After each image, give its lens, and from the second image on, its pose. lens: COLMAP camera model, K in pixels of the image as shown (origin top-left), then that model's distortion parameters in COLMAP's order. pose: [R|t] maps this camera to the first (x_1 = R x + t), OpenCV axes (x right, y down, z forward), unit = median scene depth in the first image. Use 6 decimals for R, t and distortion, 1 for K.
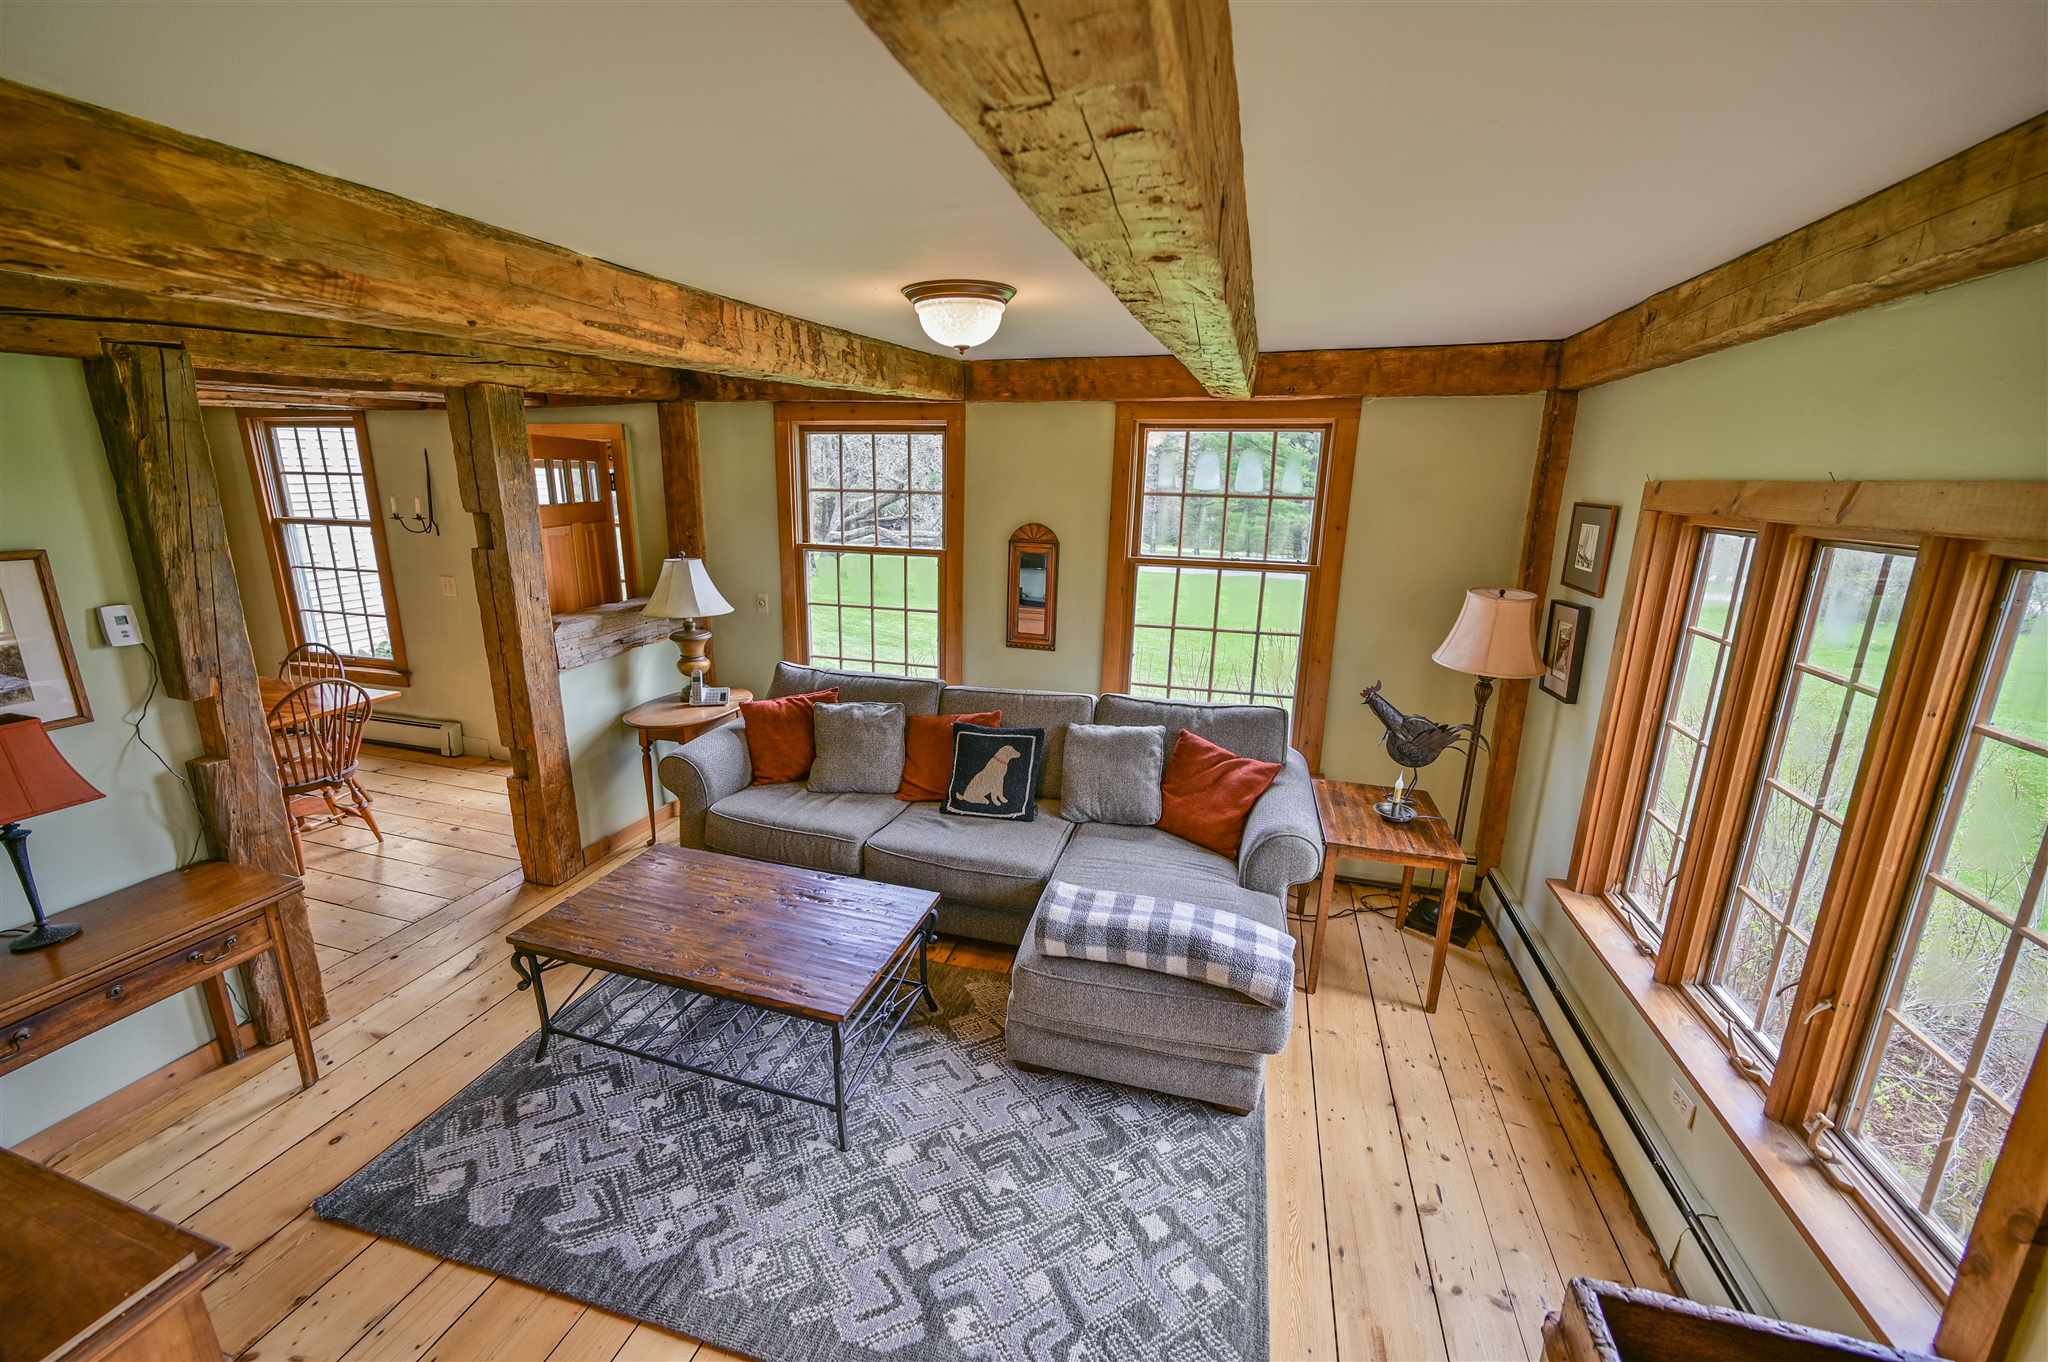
lens RADIAL K [[802.3, 0, 1019.3], [0, 802.3, 686.5], [0, 0, 1]] dist [-0.000690, 0.000069]
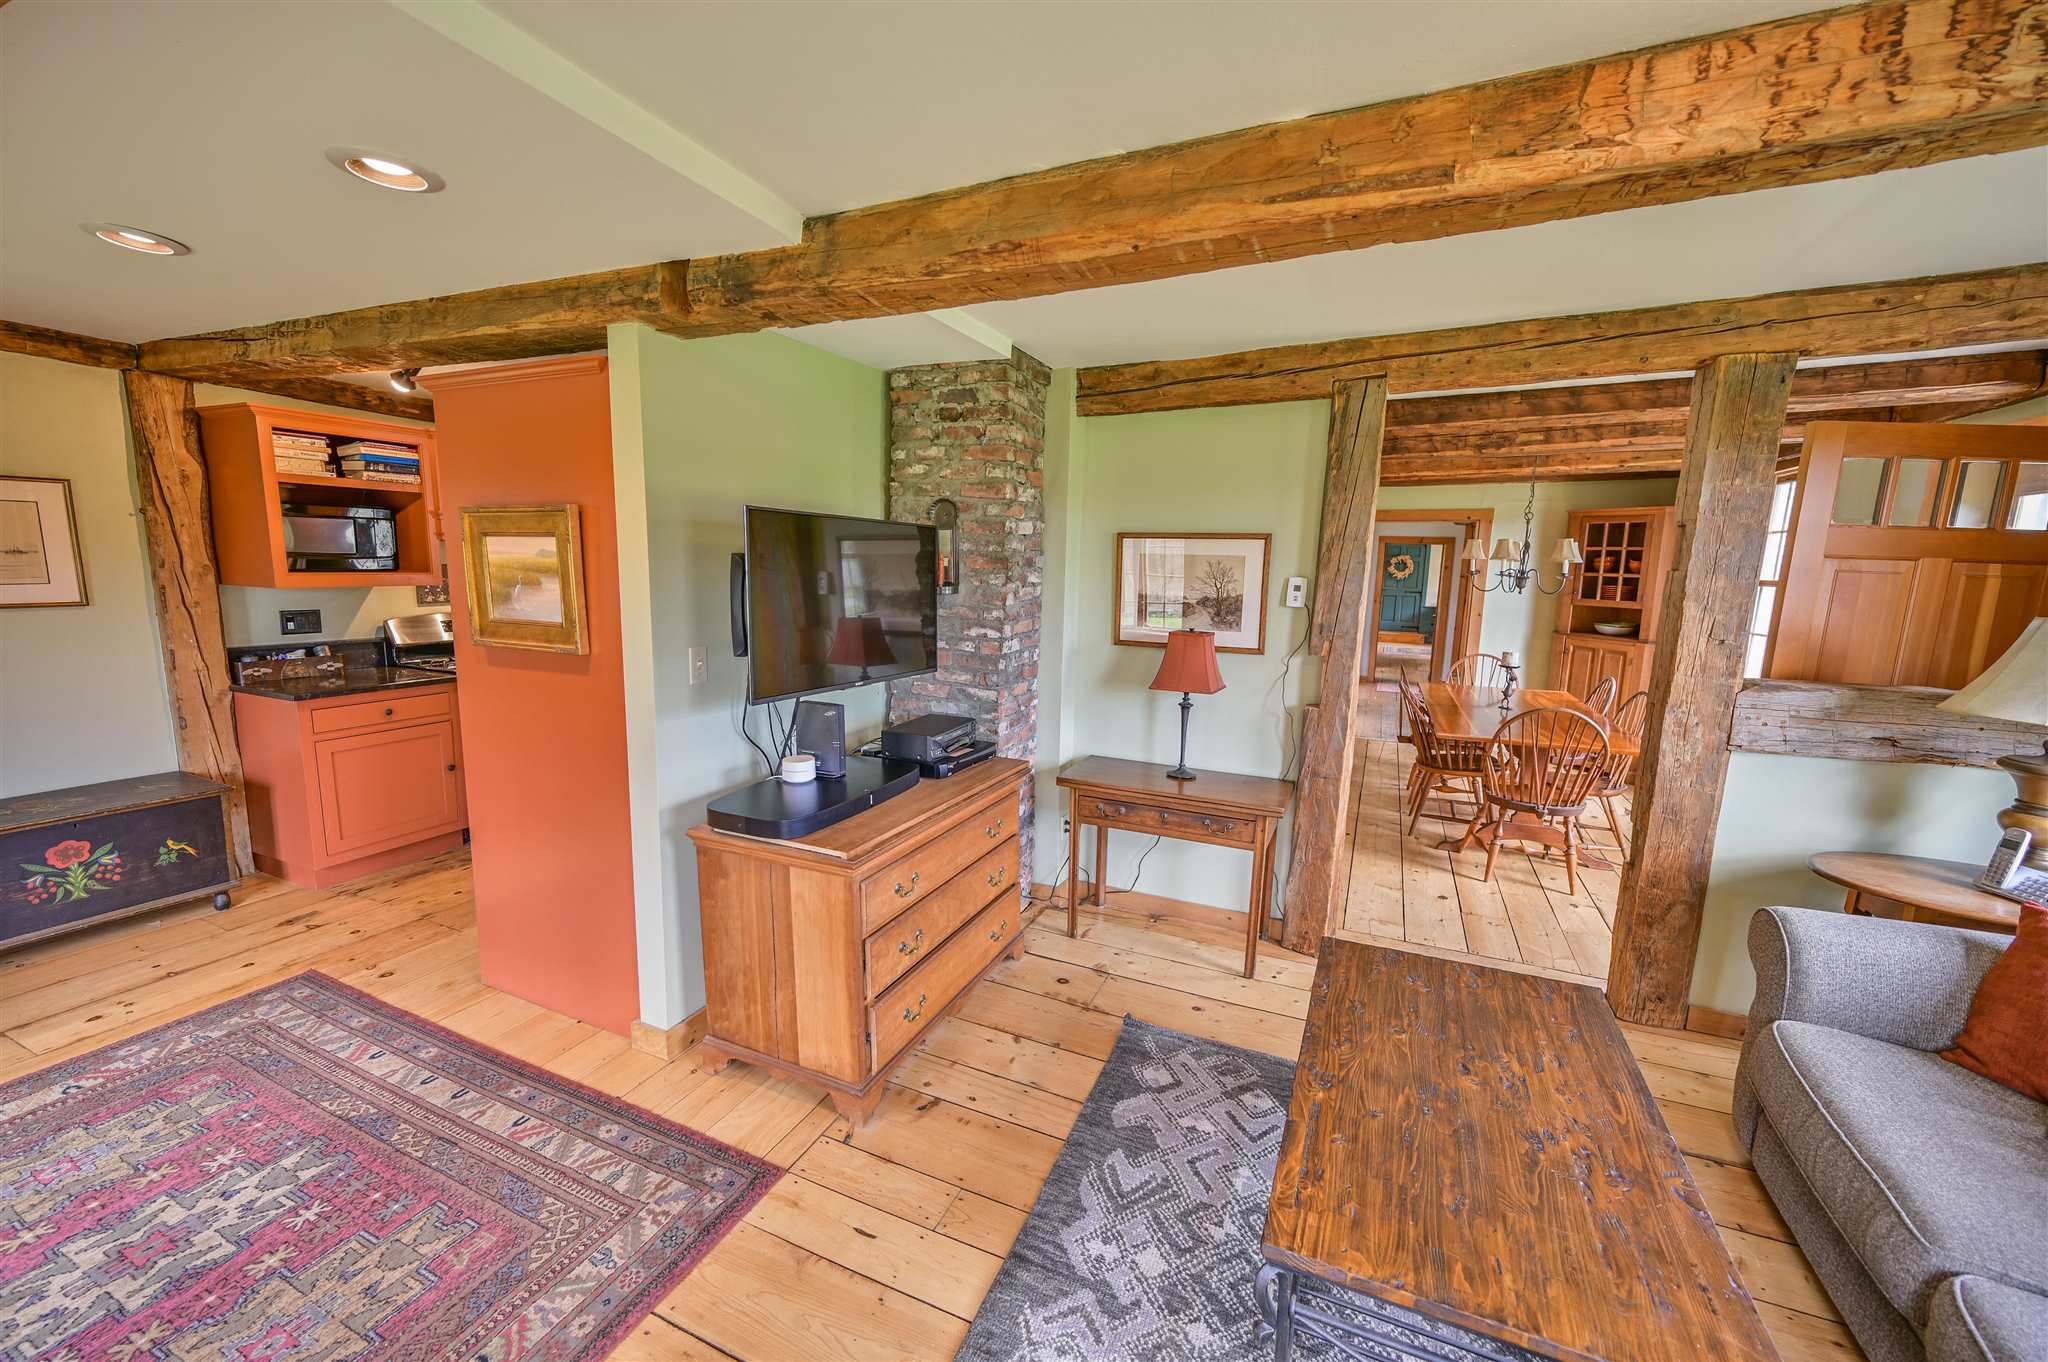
lens RADIAL K [[798.5, 0, 1019.2], [0, 798.5, 684.5], [0, 0, 1]] dist [-0.001005, 0.000037]
pose [[-0.124940, 0.135801, -0.982827, 0.320688], [-0.282439, 0.944735, 0.166443, -0.021949], [0.951114, 0.298384, -0.079679, 0.754383]]
